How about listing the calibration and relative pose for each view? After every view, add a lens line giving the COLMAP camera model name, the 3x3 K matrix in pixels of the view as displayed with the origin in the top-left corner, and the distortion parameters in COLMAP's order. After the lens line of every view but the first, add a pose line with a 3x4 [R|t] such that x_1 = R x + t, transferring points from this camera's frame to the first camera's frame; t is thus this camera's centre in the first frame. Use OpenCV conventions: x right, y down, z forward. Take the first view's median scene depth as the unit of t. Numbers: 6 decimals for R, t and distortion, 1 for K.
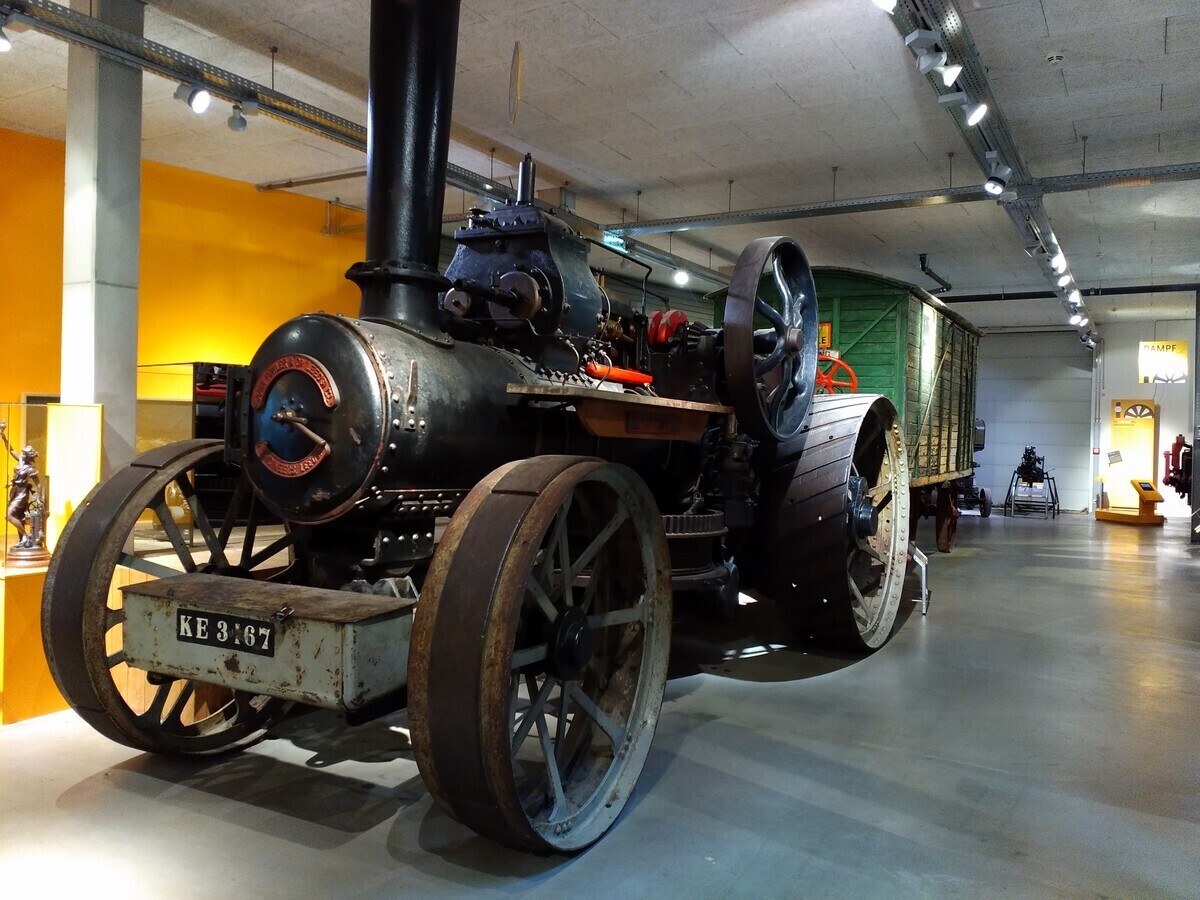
lens RADIAL K [[934.7, 0, 598.1], [0, 934.7, 454.2], [0, 0, 1]] dist [0.068011, -0.127424]
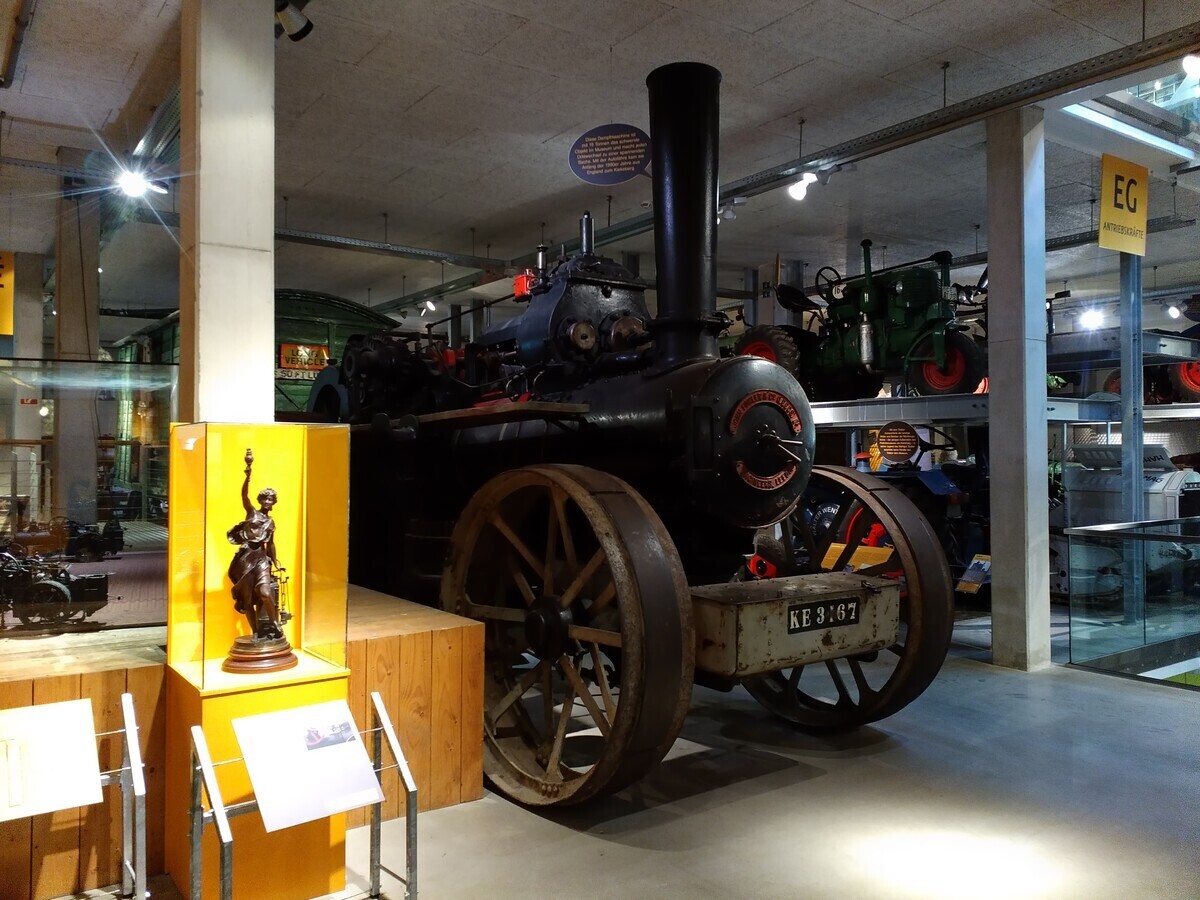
lens RADIAL K [[934.7, 0, 618.0], [0, 934.7, 454.8], [0, 0, 1]] dist [0.068011, -0.127424]
pose [[0.411593, -0.018208, 0.911186, -1.593446], [0.024243, 0.999665, 0.009026, -0.037738], [-0.911045, 0.018374, 0.411896, 0.723038]]
